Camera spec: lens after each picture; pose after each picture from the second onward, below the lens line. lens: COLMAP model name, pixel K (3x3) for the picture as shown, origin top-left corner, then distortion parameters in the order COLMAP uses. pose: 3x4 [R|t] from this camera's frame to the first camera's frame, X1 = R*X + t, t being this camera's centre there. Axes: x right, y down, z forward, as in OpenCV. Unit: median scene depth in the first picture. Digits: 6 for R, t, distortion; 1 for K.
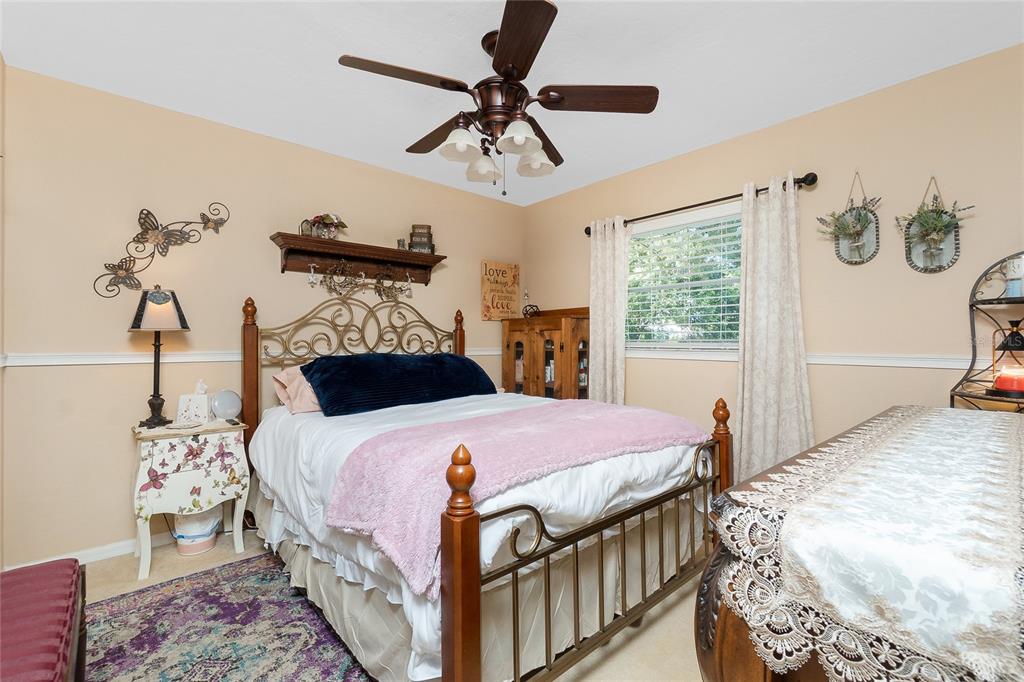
lens RADIAL K [[450.2, 0, 512.0], [0, 450.2, 341.0], [0, 0, 1]] dist [-0.000151, 0.000208]
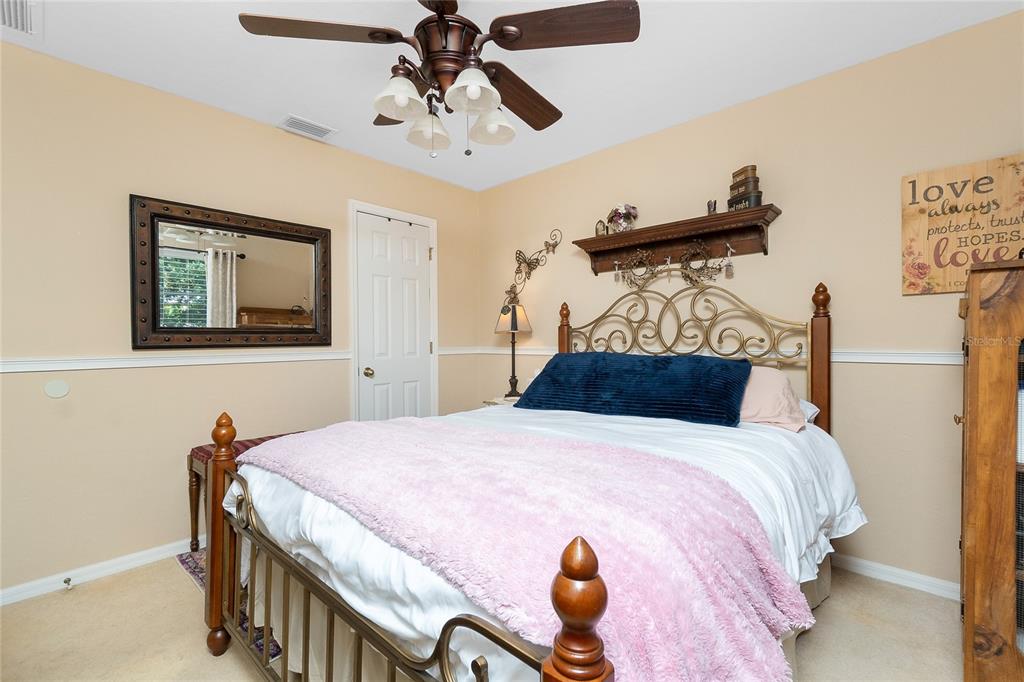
lens RADIAL K [[450.2, 0, 512.0], [0, 450.2, 341.0], [0, 0, 1]] dist [-0.000151, 0.000208]
pose [[0.097607, 0.009638, -0.995178, 0.501836], [0.015899, 0.999810, 0.011242, -0.009019], [0.995098, -0.016920, 0.097435, 0.636673]]
